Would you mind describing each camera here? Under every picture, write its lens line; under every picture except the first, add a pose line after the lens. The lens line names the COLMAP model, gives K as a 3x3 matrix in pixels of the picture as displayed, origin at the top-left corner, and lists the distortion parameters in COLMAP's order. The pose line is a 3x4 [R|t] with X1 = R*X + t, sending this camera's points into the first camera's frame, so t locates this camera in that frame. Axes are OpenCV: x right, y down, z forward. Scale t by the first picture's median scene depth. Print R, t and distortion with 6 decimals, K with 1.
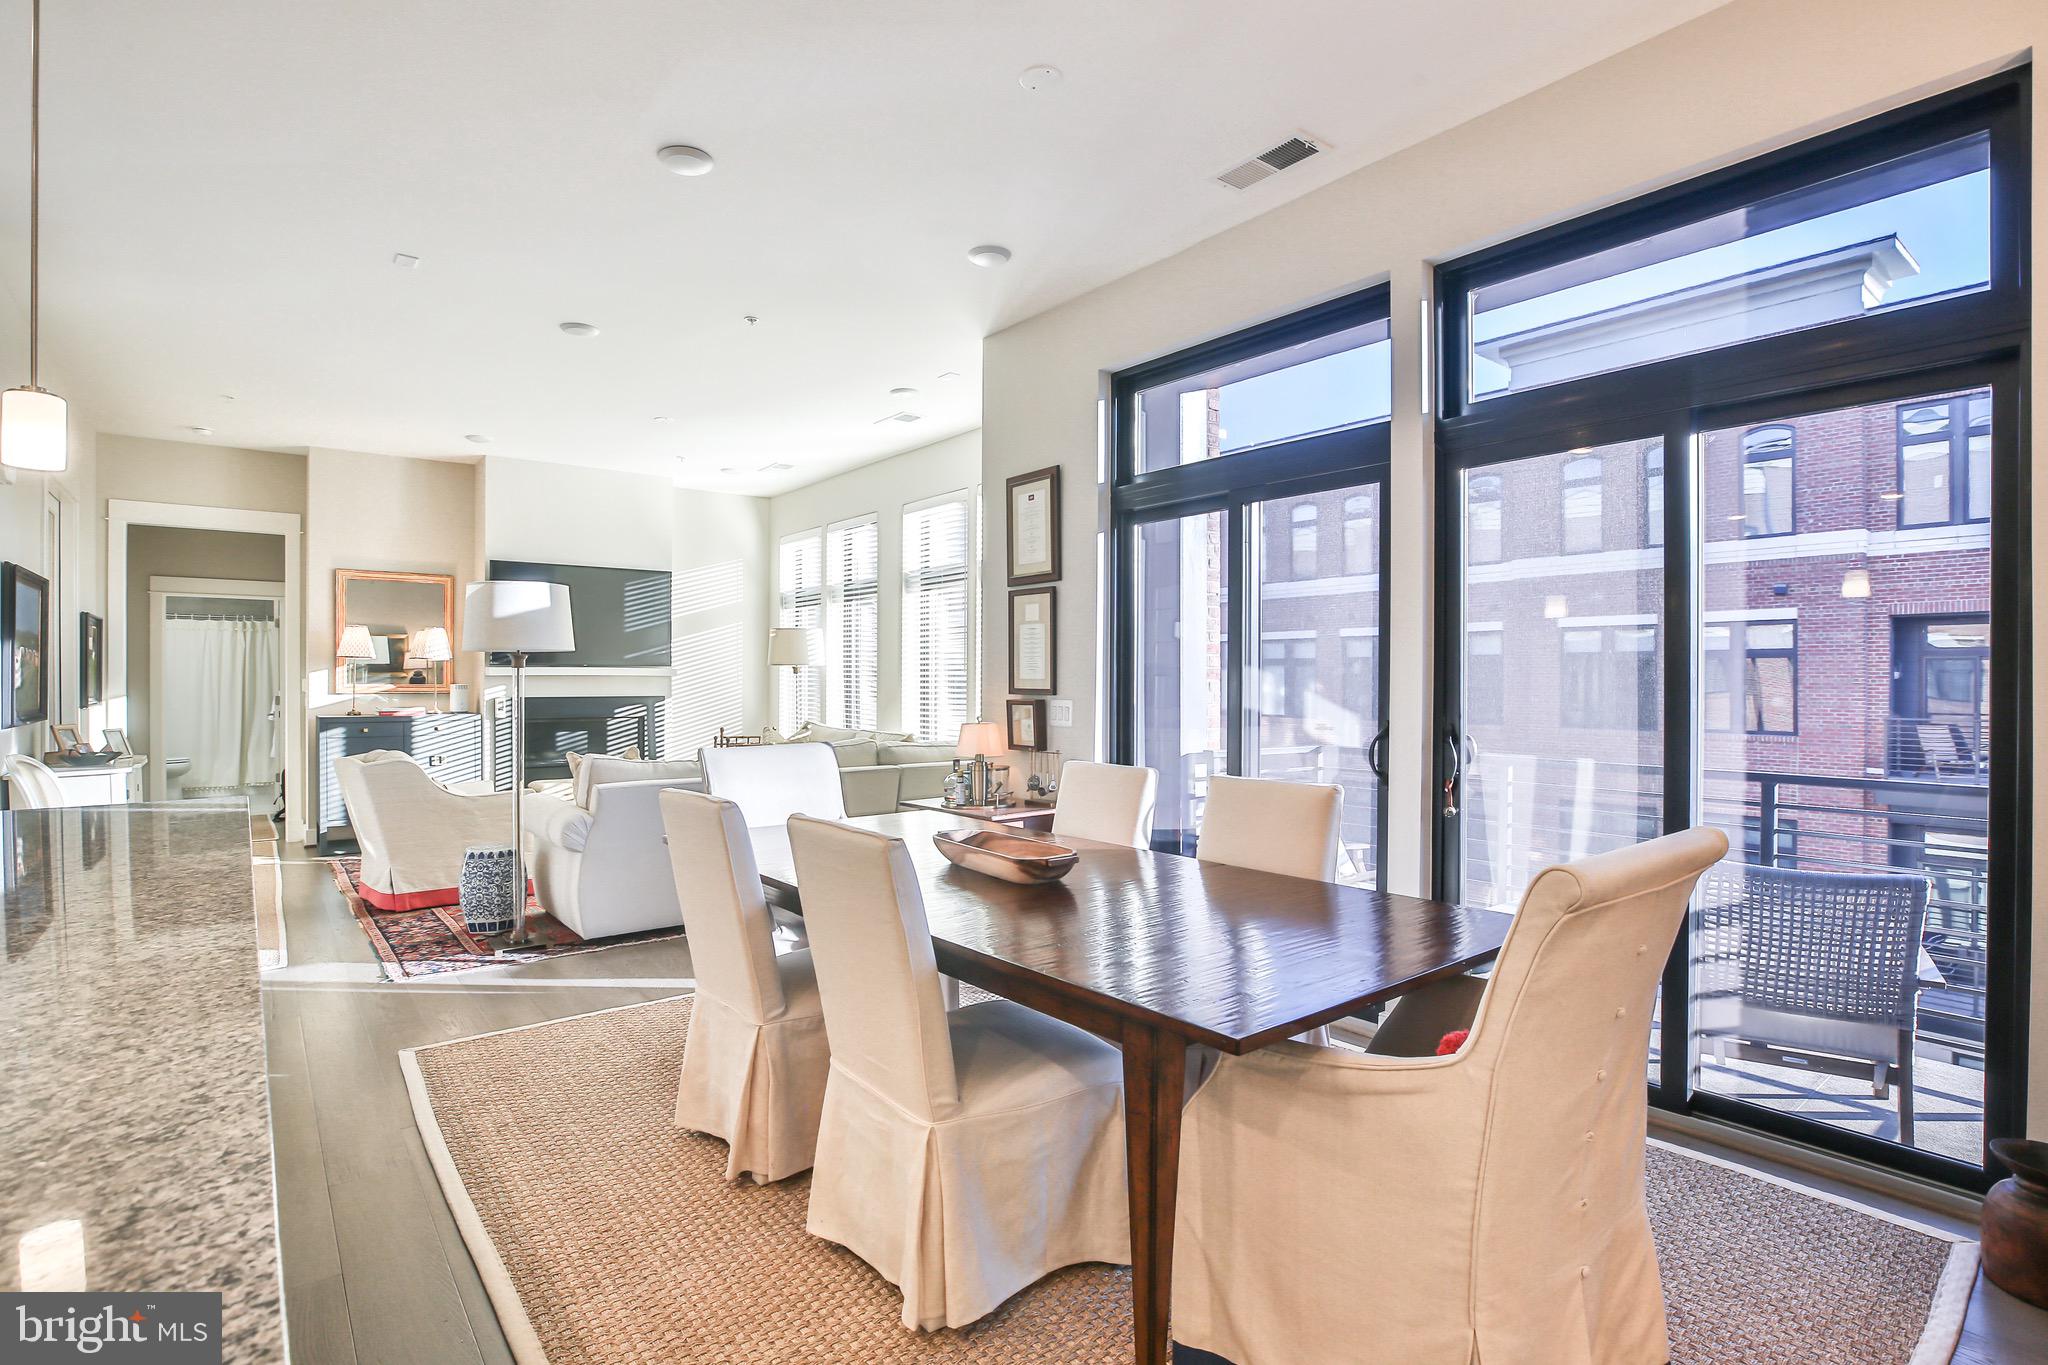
lens RADIAL K [[997.9, 0, 1008.8], [0, 997.9, 691.5], [0, 0, 1]] dist [-0.017795, 0.001018]
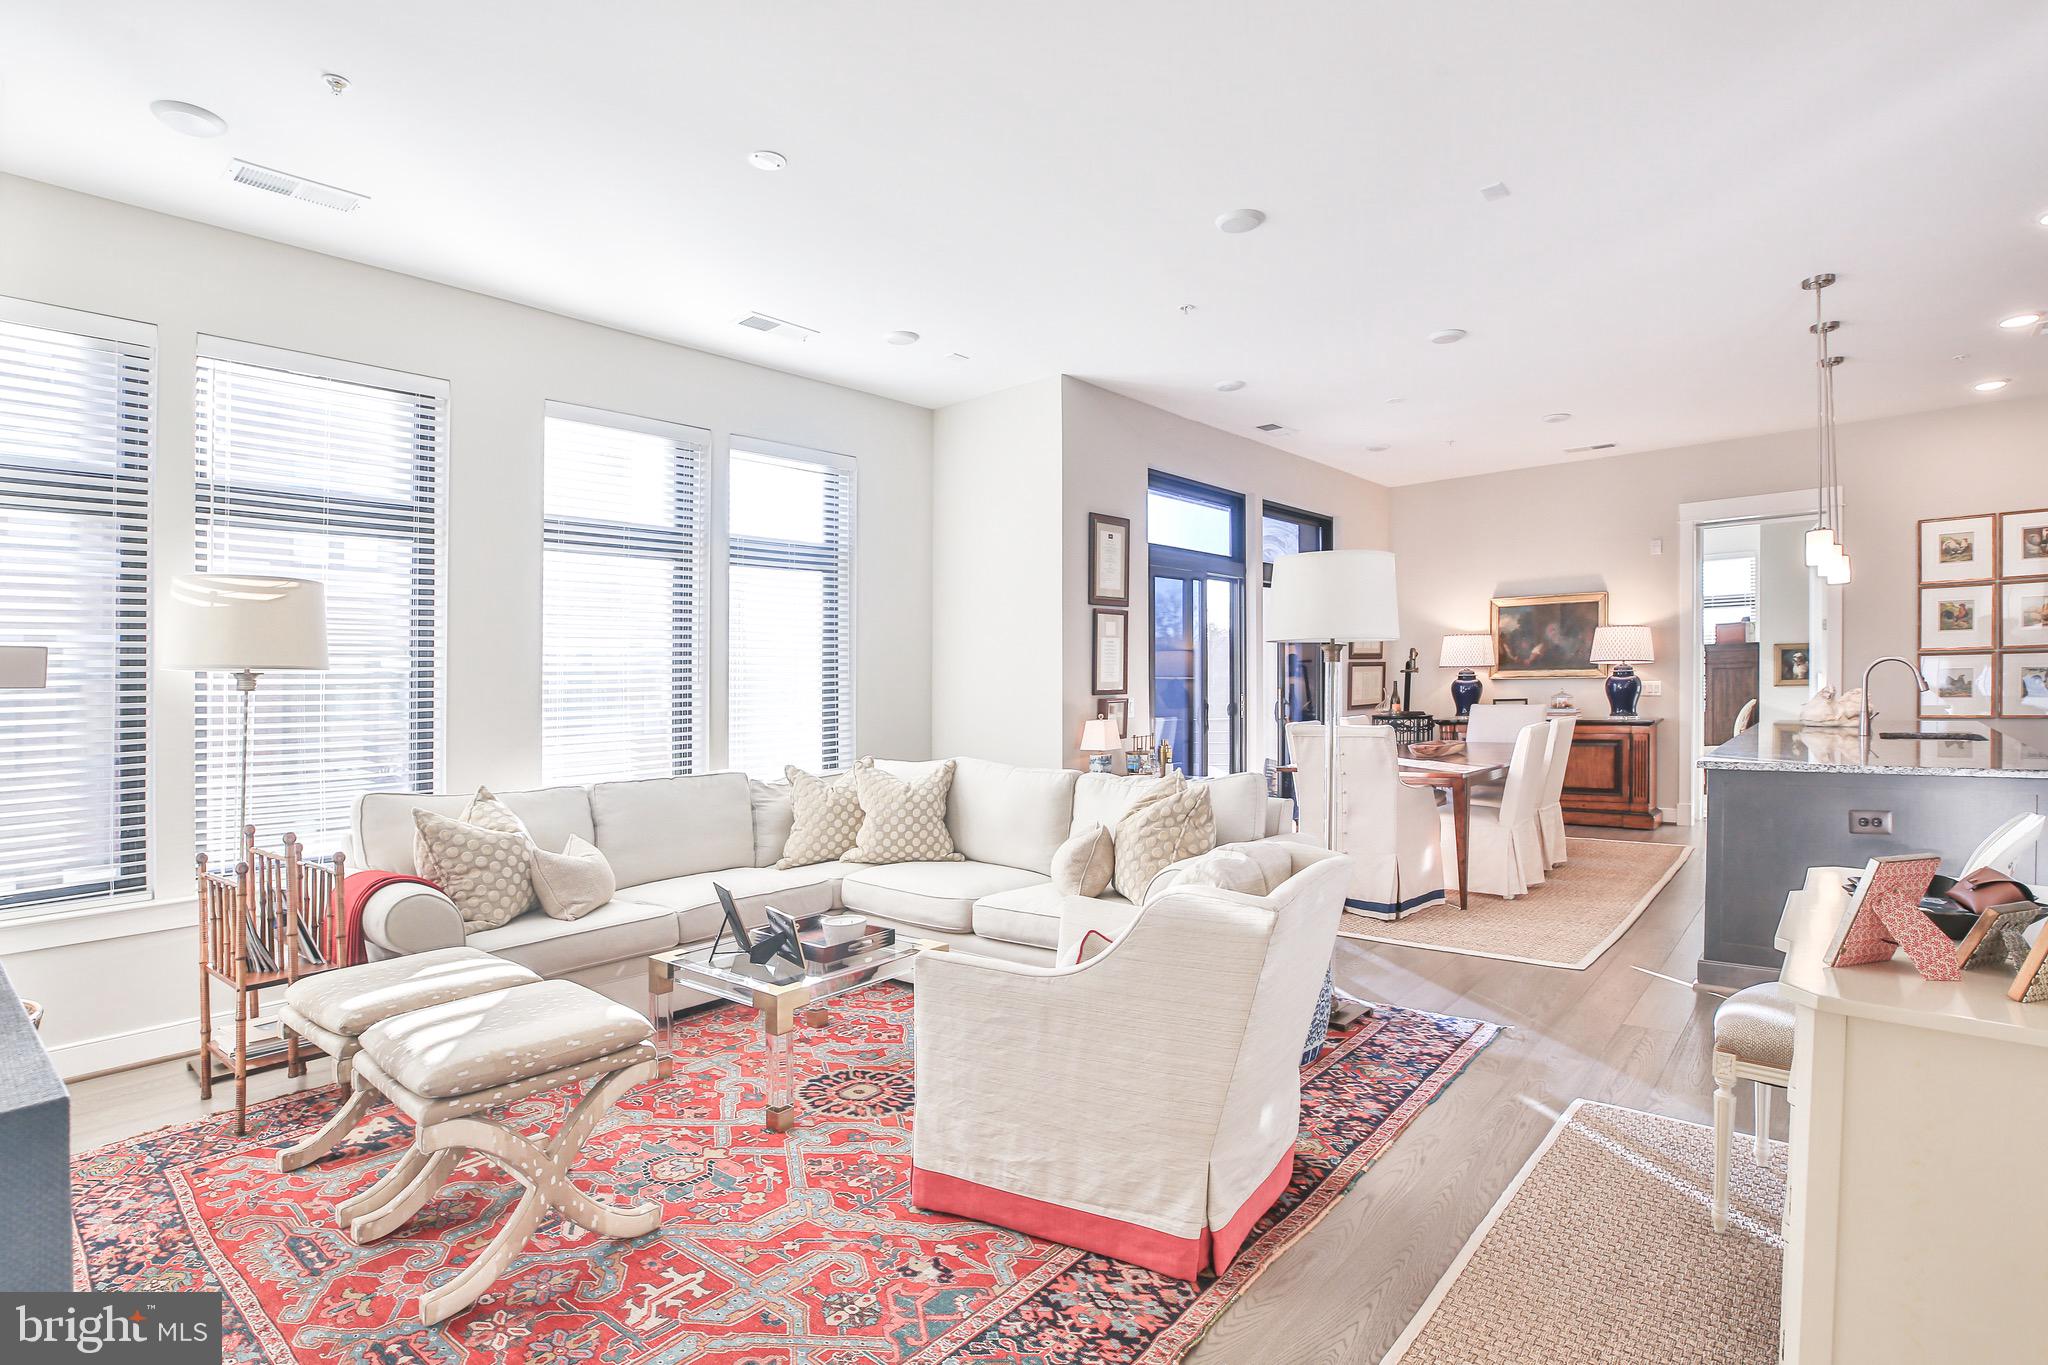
lens RADIAL K [[979.1, 0, 1035.3], [0, 979.1, 728.0], [0, 0, 1]] dist [-0.022499, 0.000763]
pose [[-0.203004, -0.041134, 0.978314, -1.166363], [0.034780, 0.998184, 0.049186, -0.019219], [-0.978560, 0.044010, -0.201205, 1.346661]]
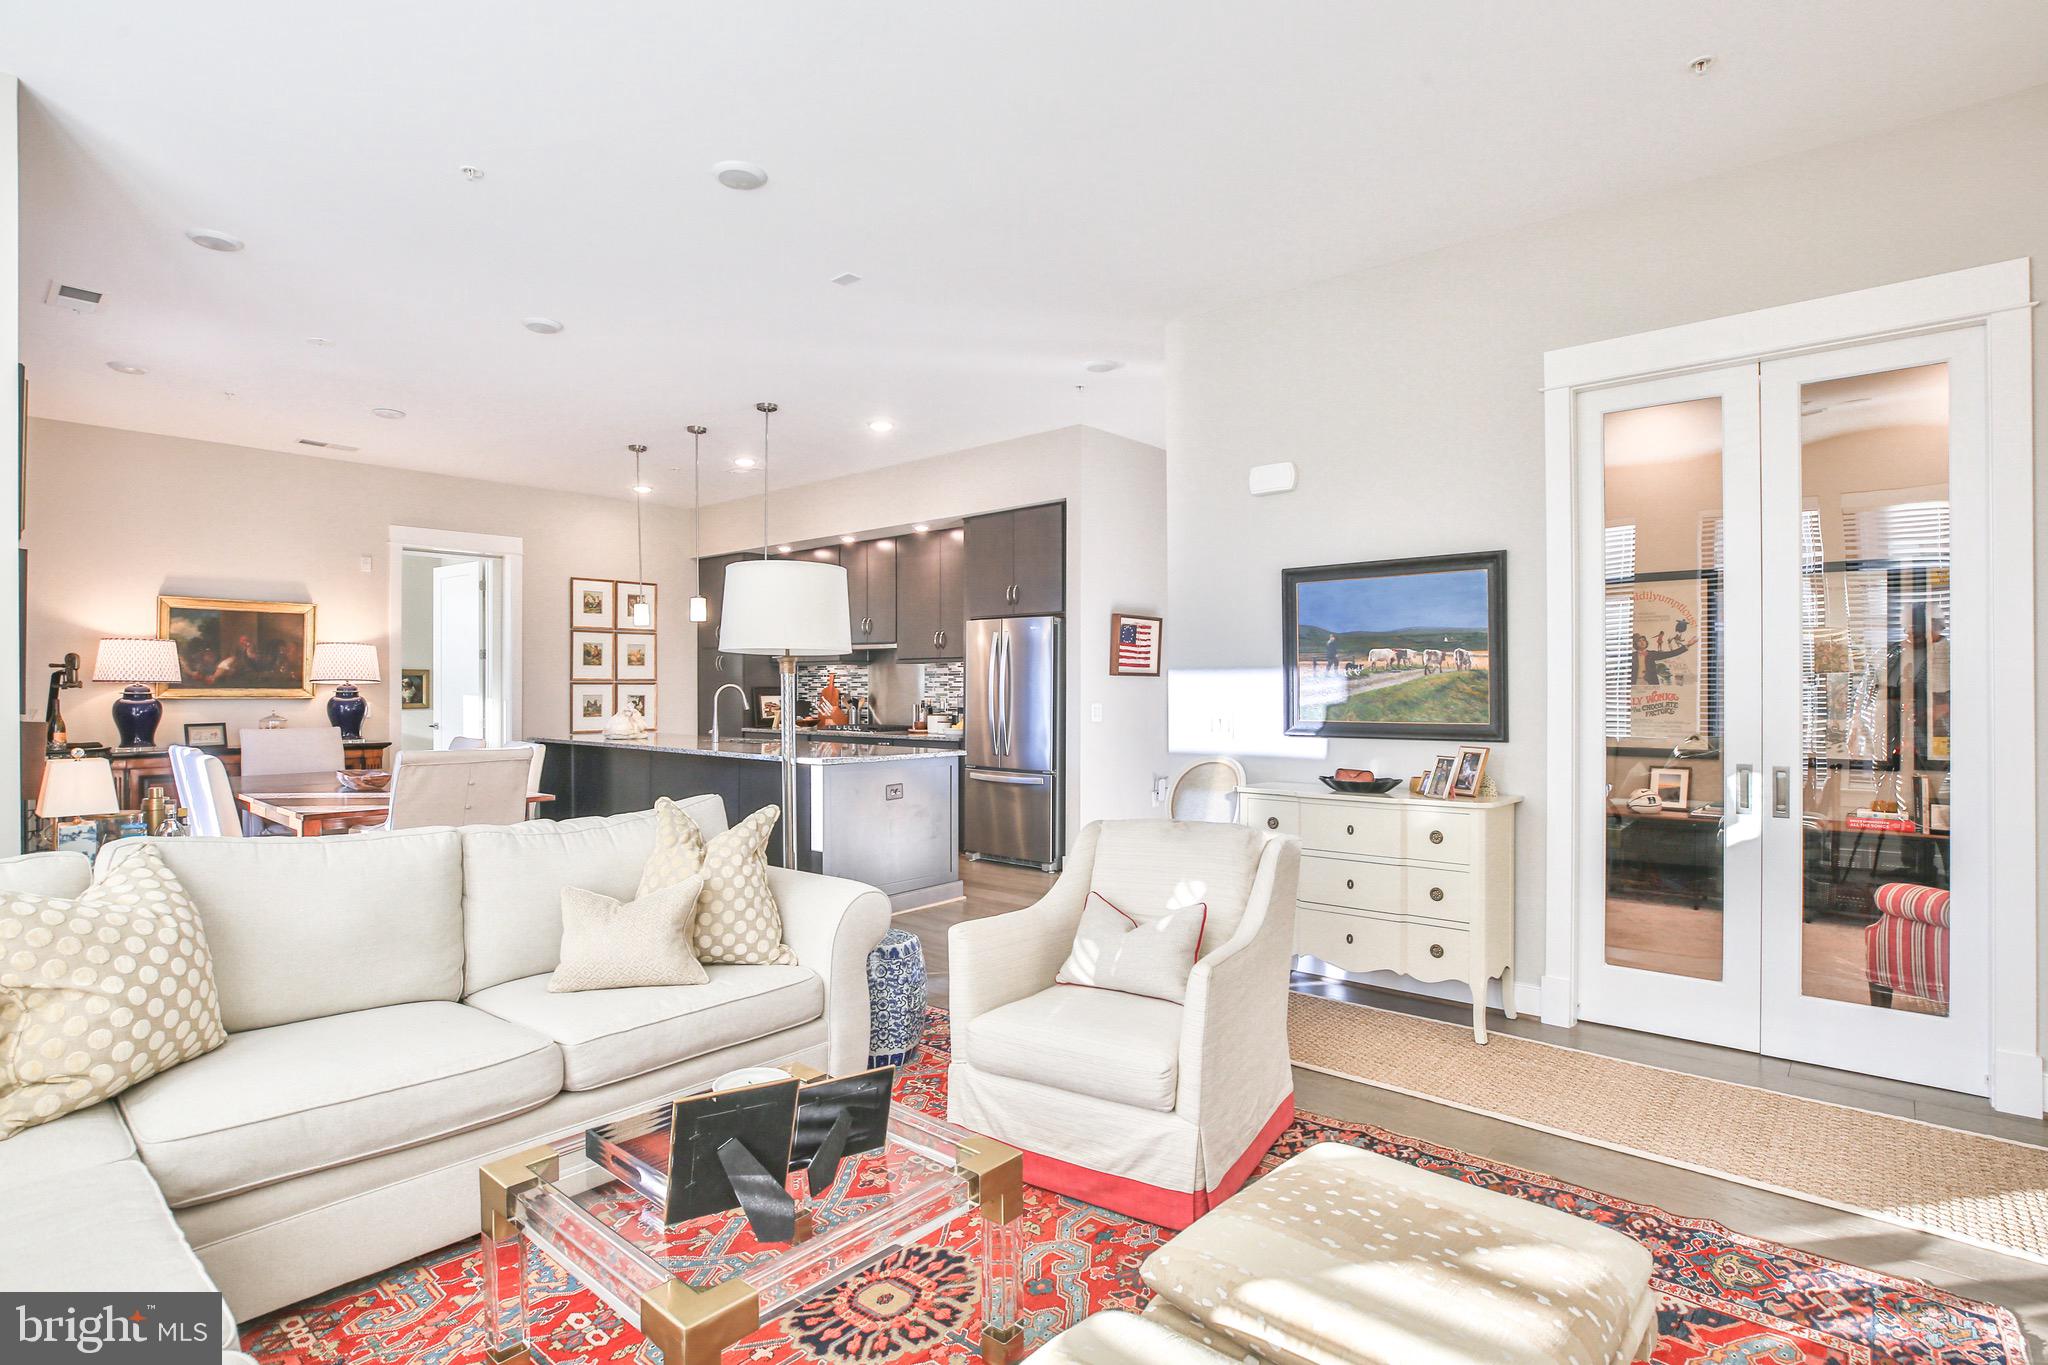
lens RADIAL K [[1022.6, 0, 986.9], [0, 1022.6, 677.2], [0, 0, 1]] dist [0.000050, 0.000630]
pose [[-0.988711, -0.002066, -0.149824, -0.514178], [-0.001919, 0.999998, -0.001127, -0.022827], [0.149826, -0.000827, -0.988712, 1.779846]]
